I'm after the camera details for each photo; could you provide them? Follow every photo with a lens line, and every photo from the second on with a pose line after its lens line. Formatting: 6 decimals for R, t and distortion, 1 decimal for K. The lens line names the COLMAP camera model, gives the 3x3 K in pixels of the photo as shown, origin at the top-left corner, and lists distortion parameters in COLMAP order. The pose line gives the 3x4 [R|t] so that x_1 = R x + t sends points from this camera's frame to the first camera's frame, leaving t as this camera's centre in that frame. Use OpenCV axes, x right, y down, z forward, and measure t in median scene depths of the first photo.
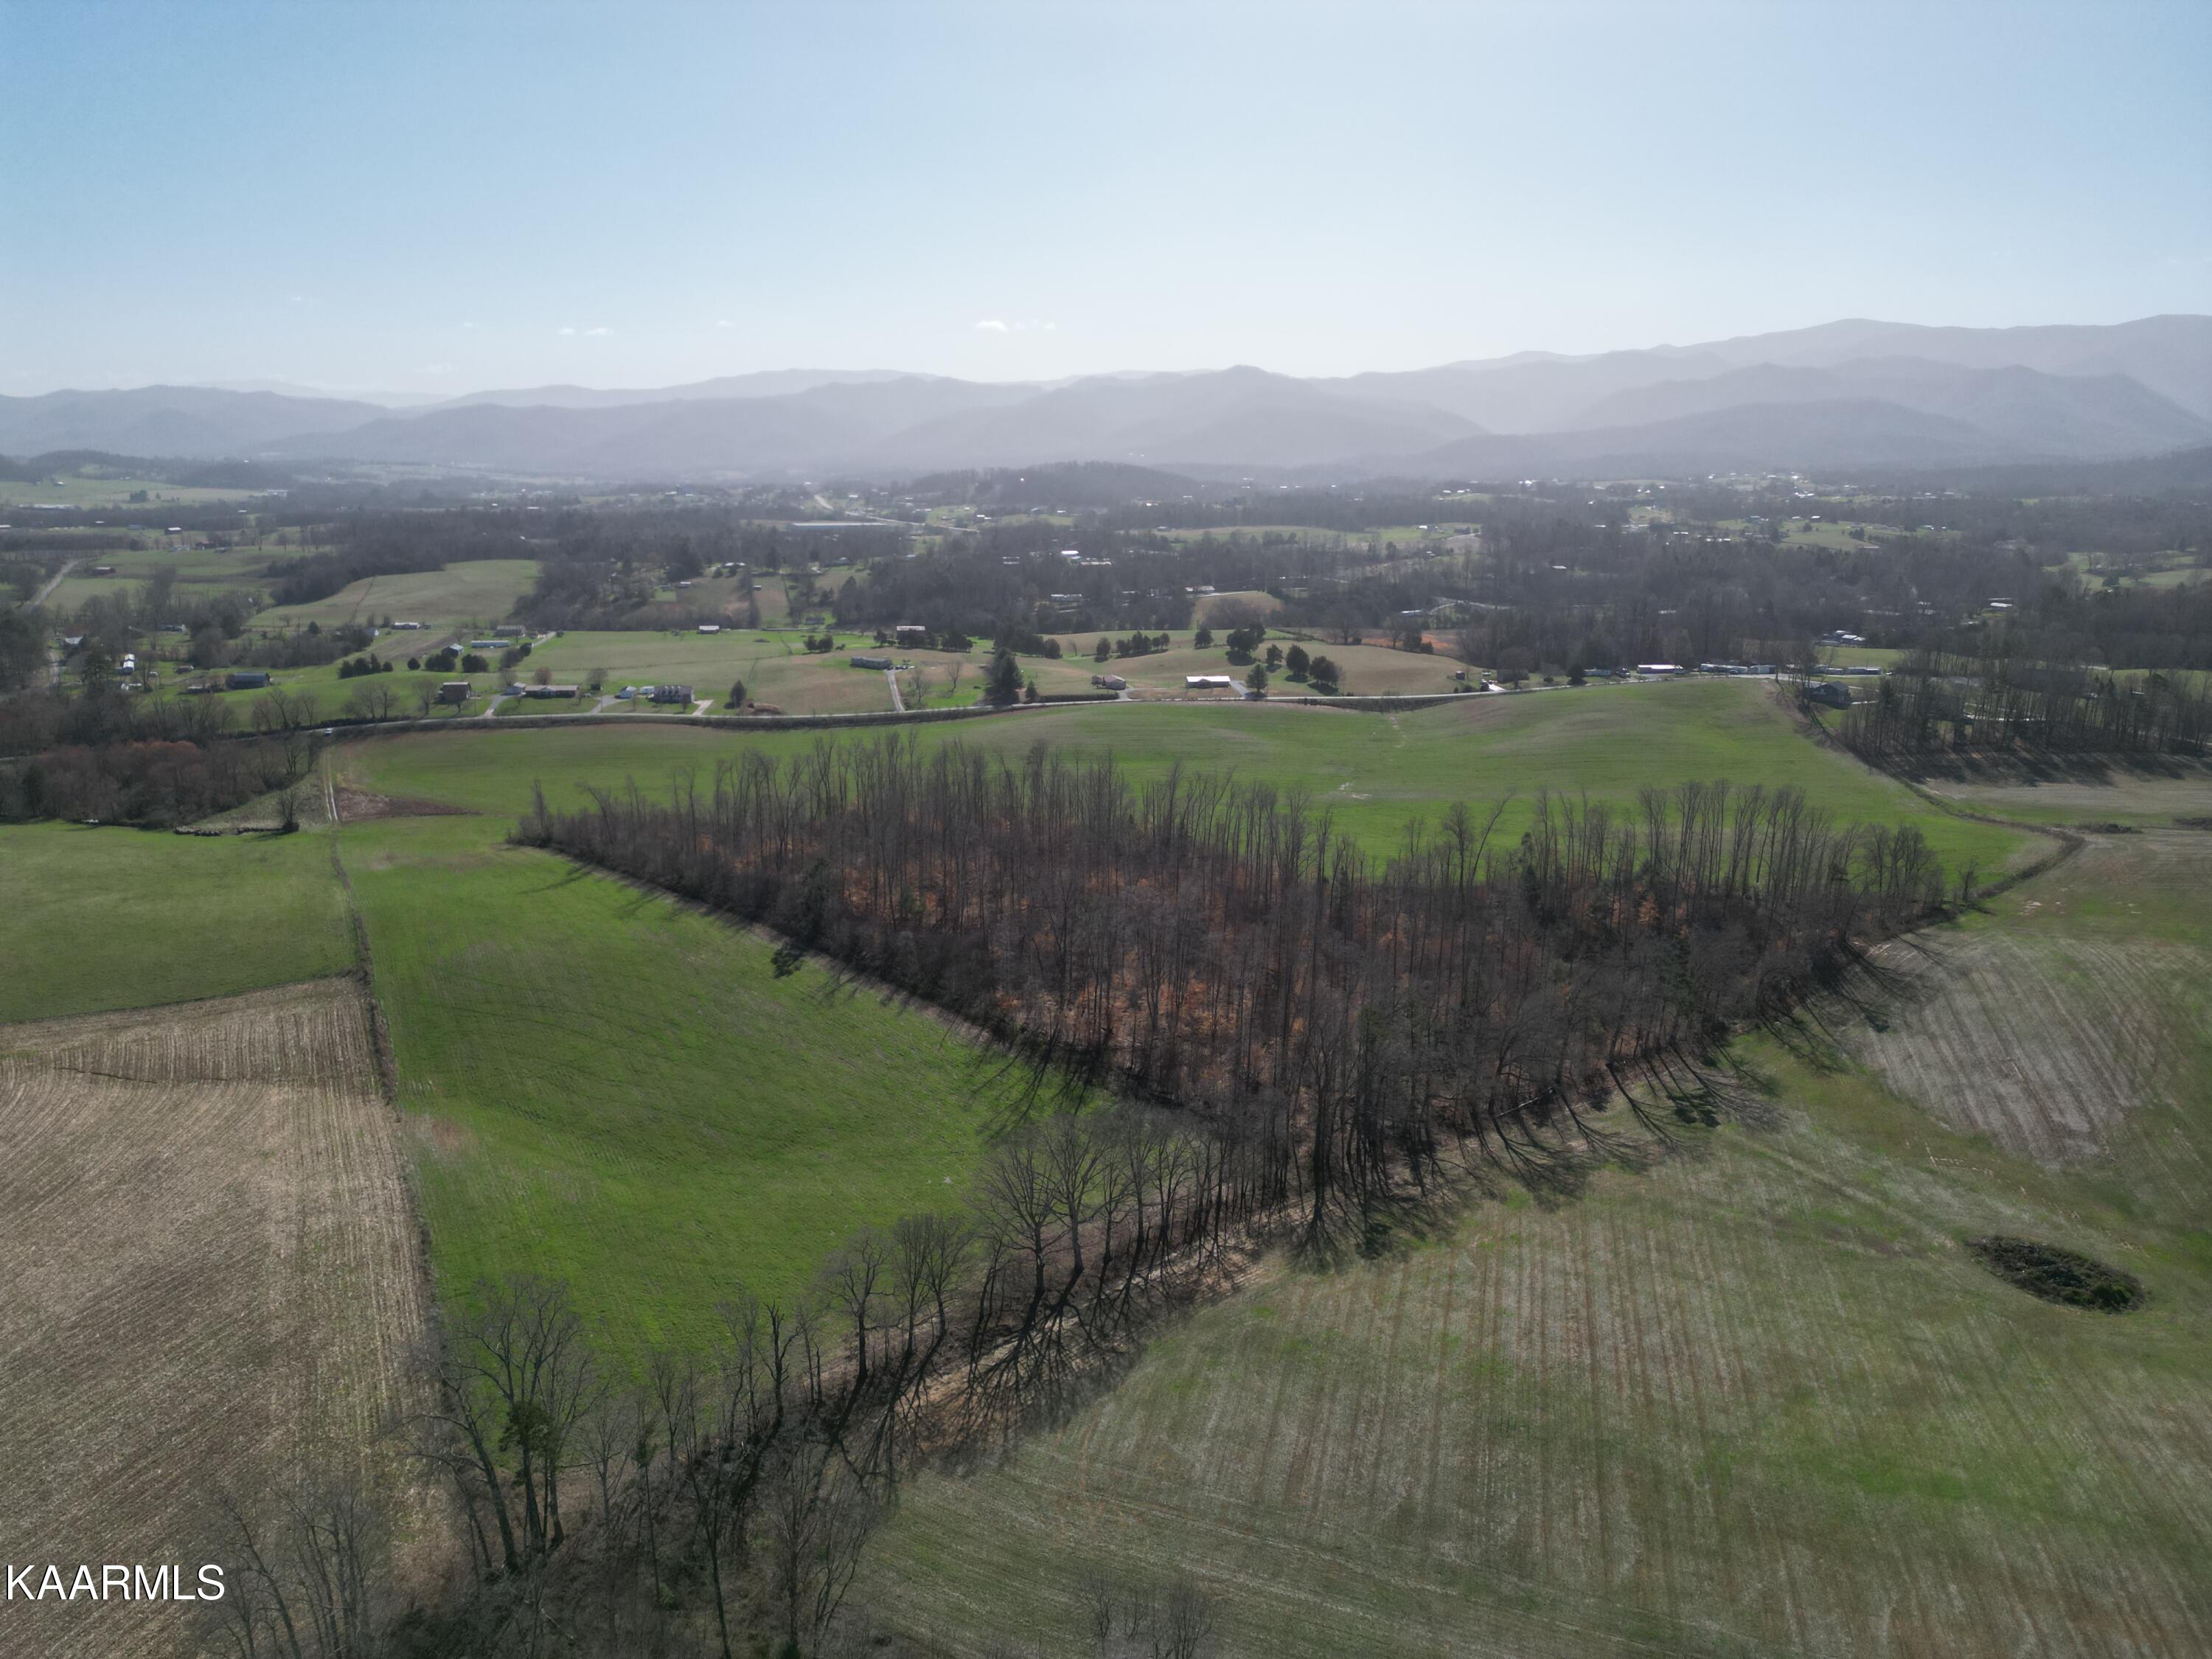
lens RADIAL K [[1543.9, 0, 1098.8], [0, 1543.9, 820.7], [0, 0, 1]] dist [0.095411, -0.103417]
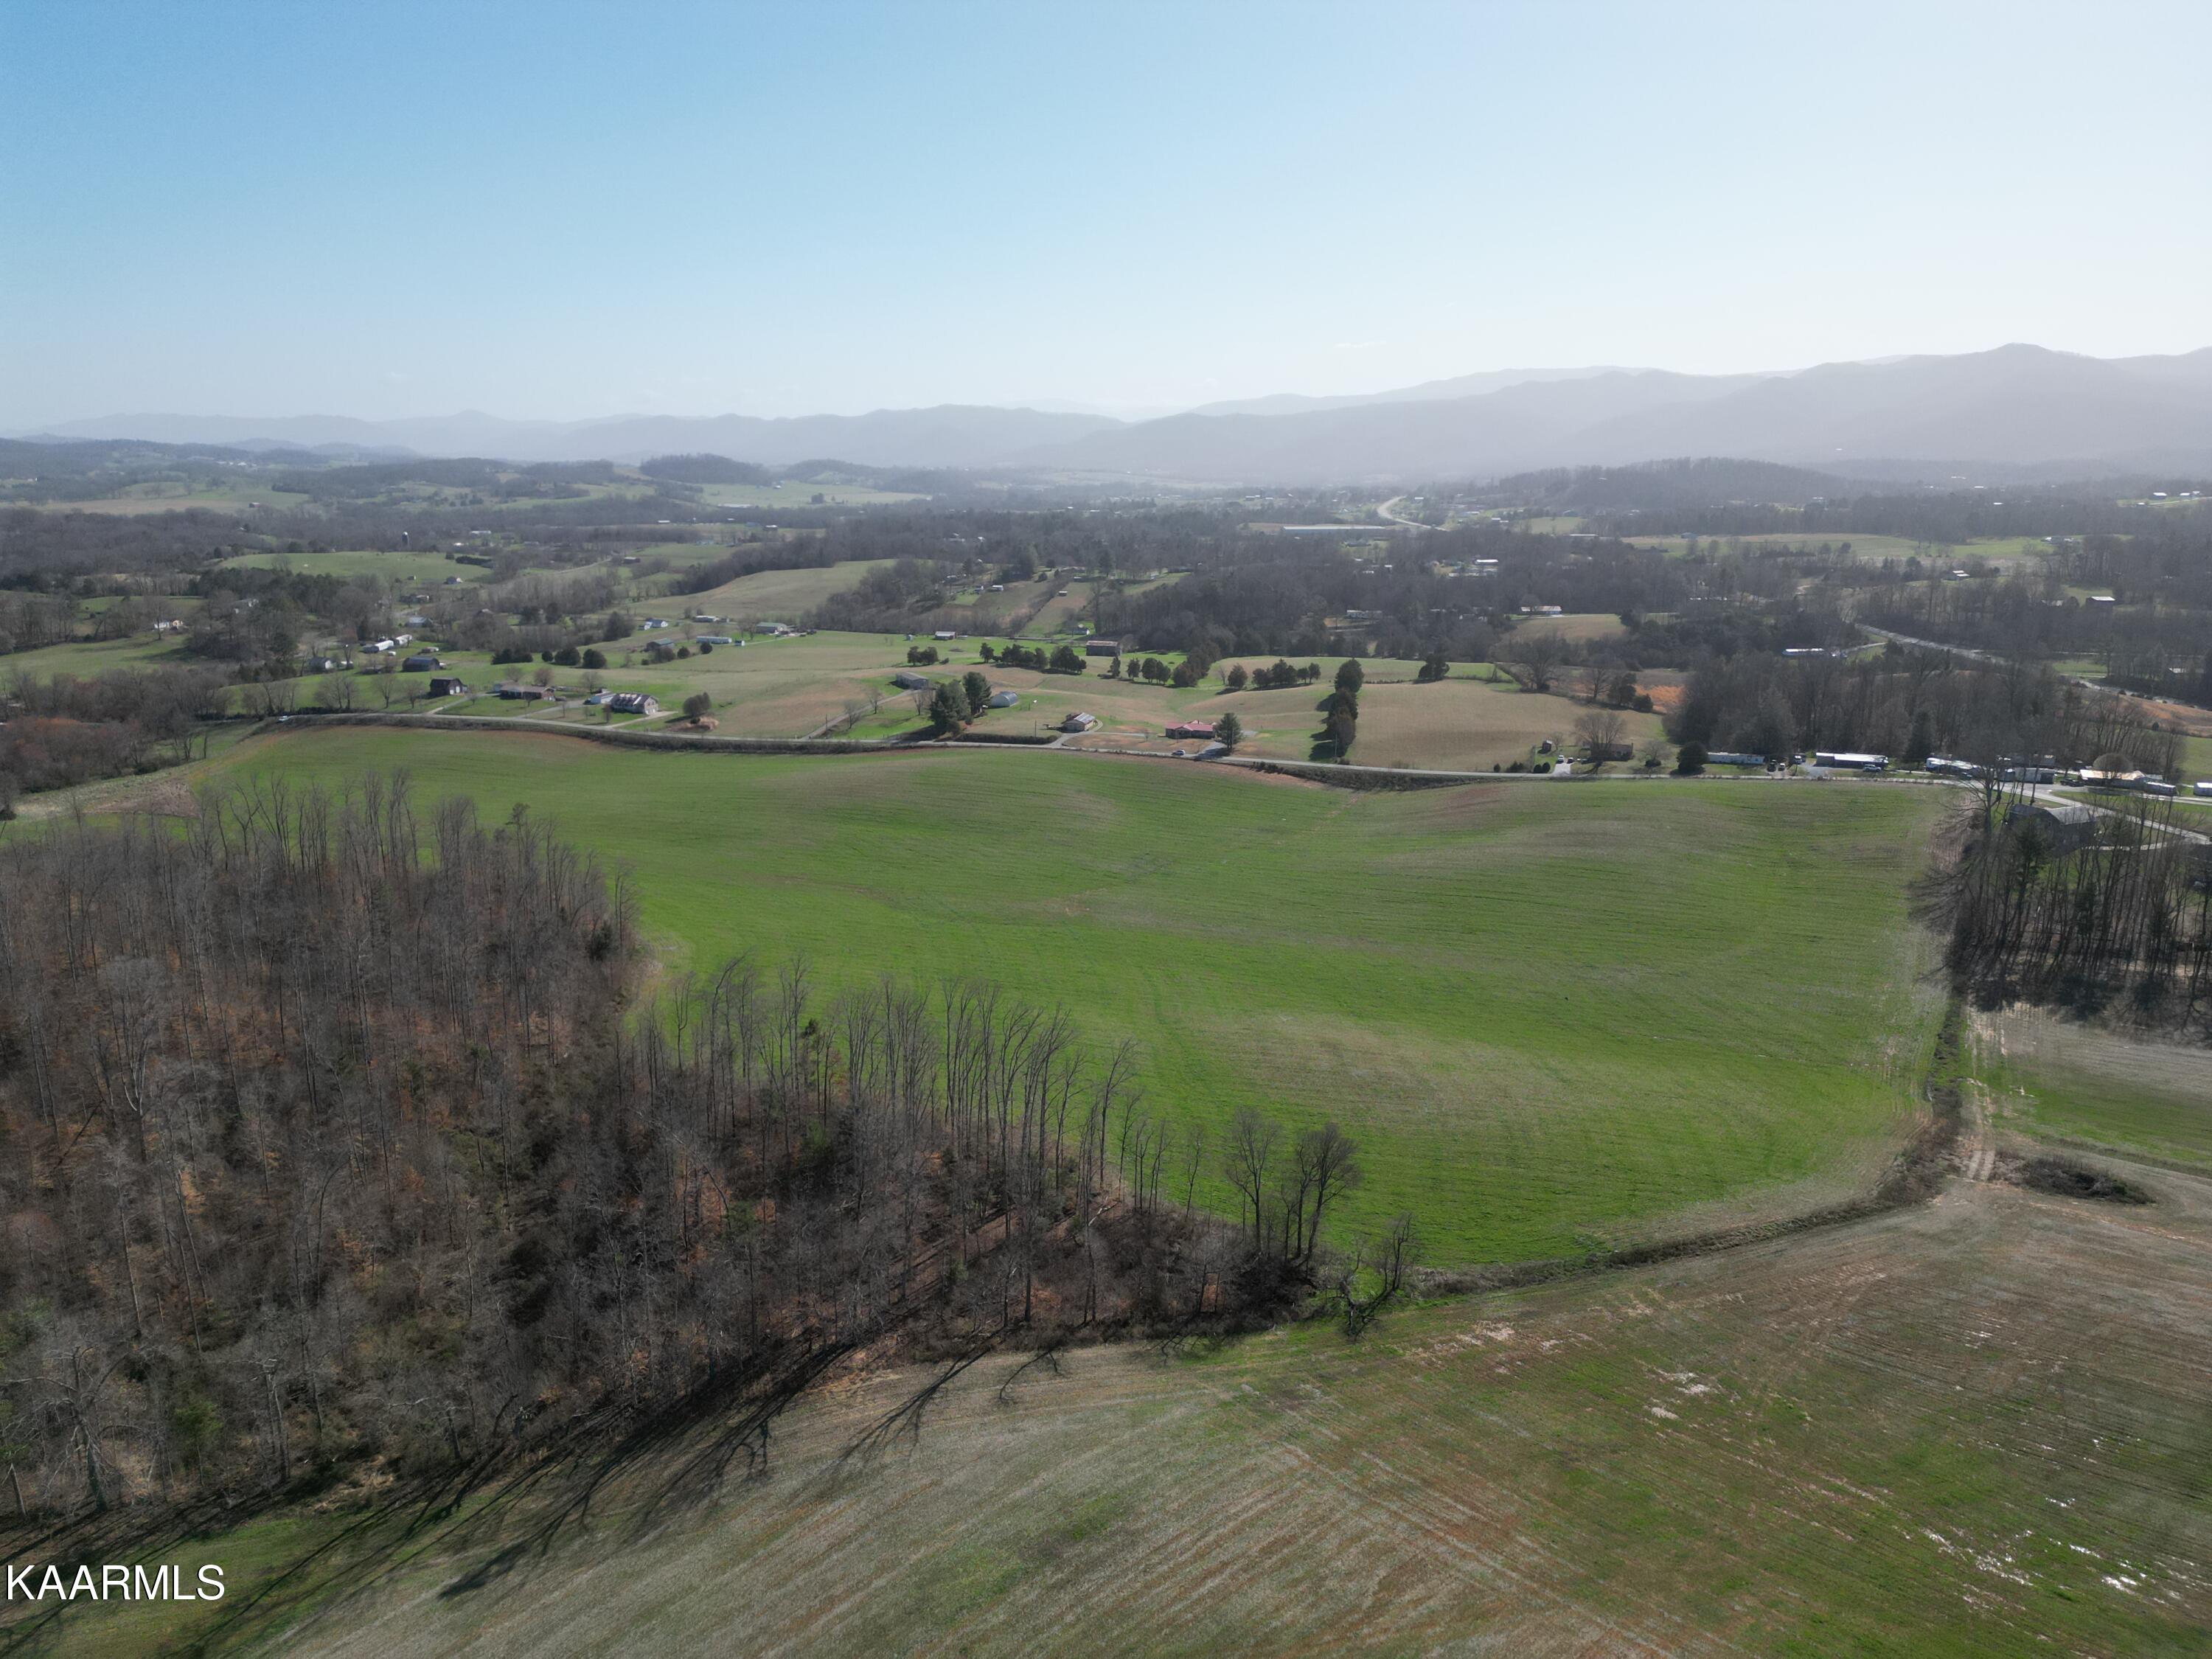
lens RADIAL K [[1547.3, 0, 1098.0], [0, 1547.3, 816.7], [0, 0, 1]] dist [0.085178, -0.089376]
pose [[0.894575, 0.095646, -0.436564, 0.795541], [-0.097883, 0.995045, 0.017427, -0.118307], [0.436068, 0.027142, 0.899504, 0.601597]]
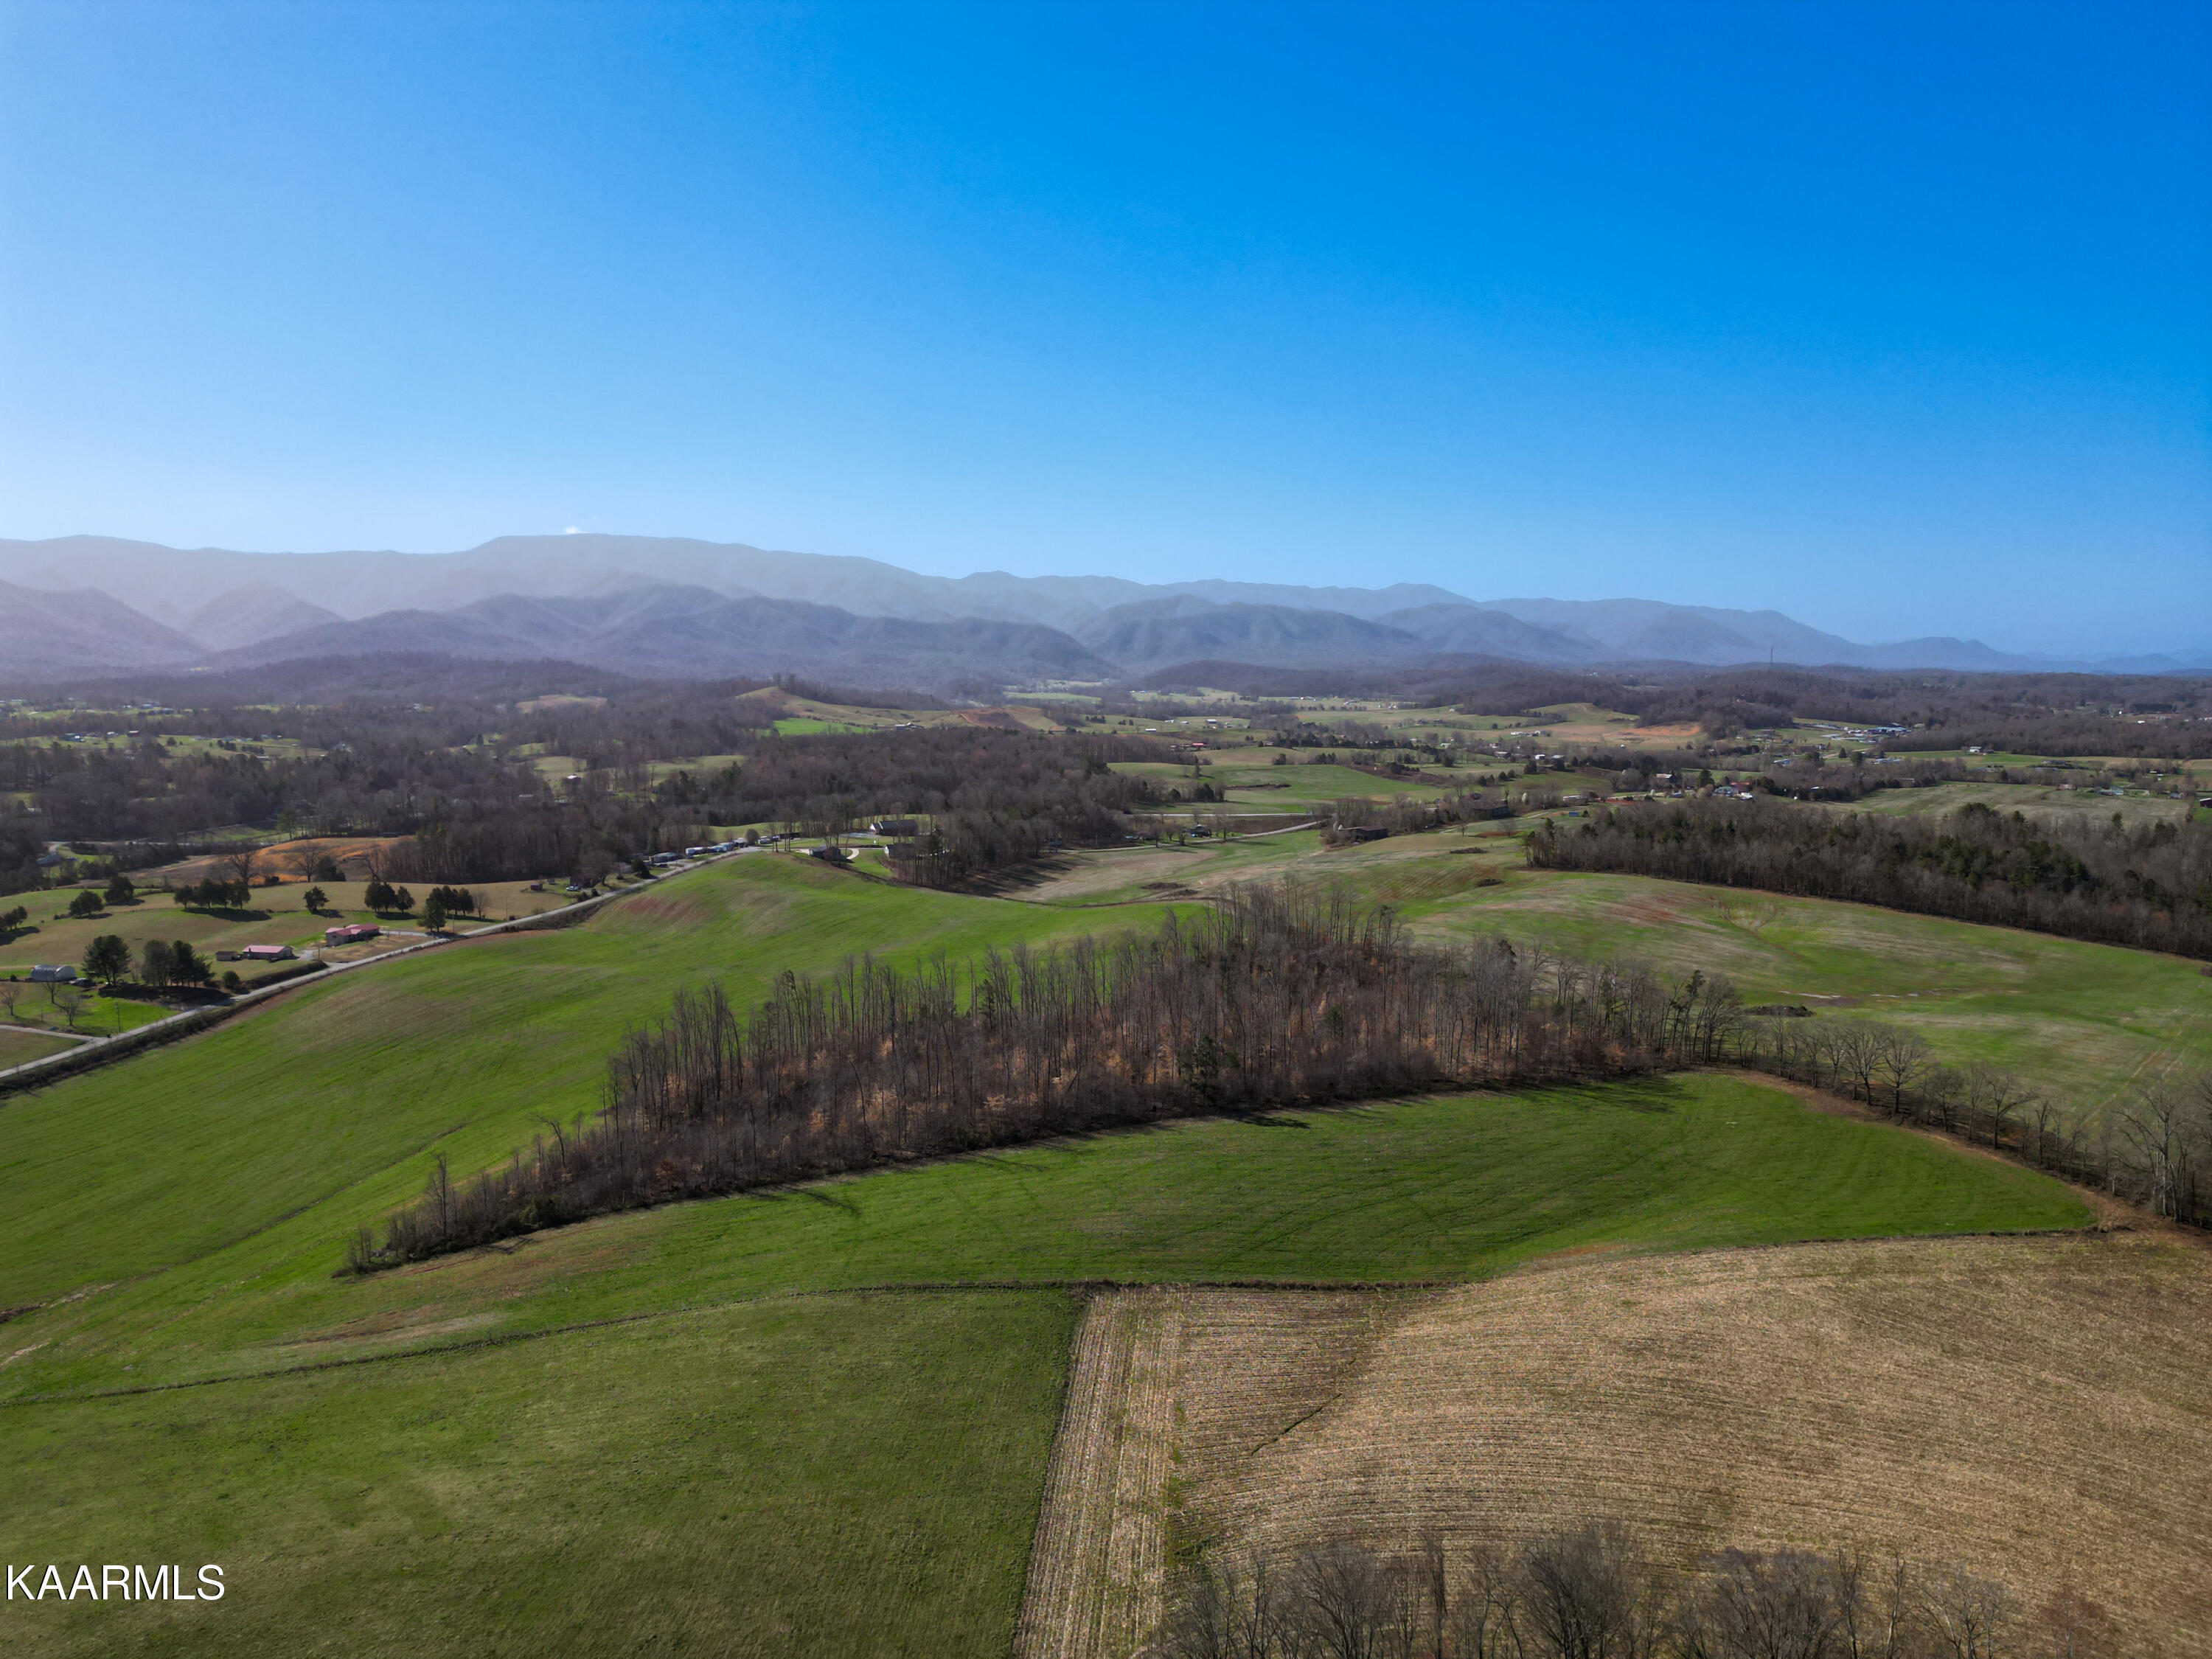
lens RADIAL K [[1543.9, 0, 1098.8], [0, 1543.9, 820.7], [0, 0, 1]] dist [0.095411, -0.103417]
pose [[0.371567, -0.098707, 0.923144, -1.208959], [0.217981, 0.975812, 0.016601, -0.160388], [-0.902453, 0.195059, 0.384096, 0.619135]]
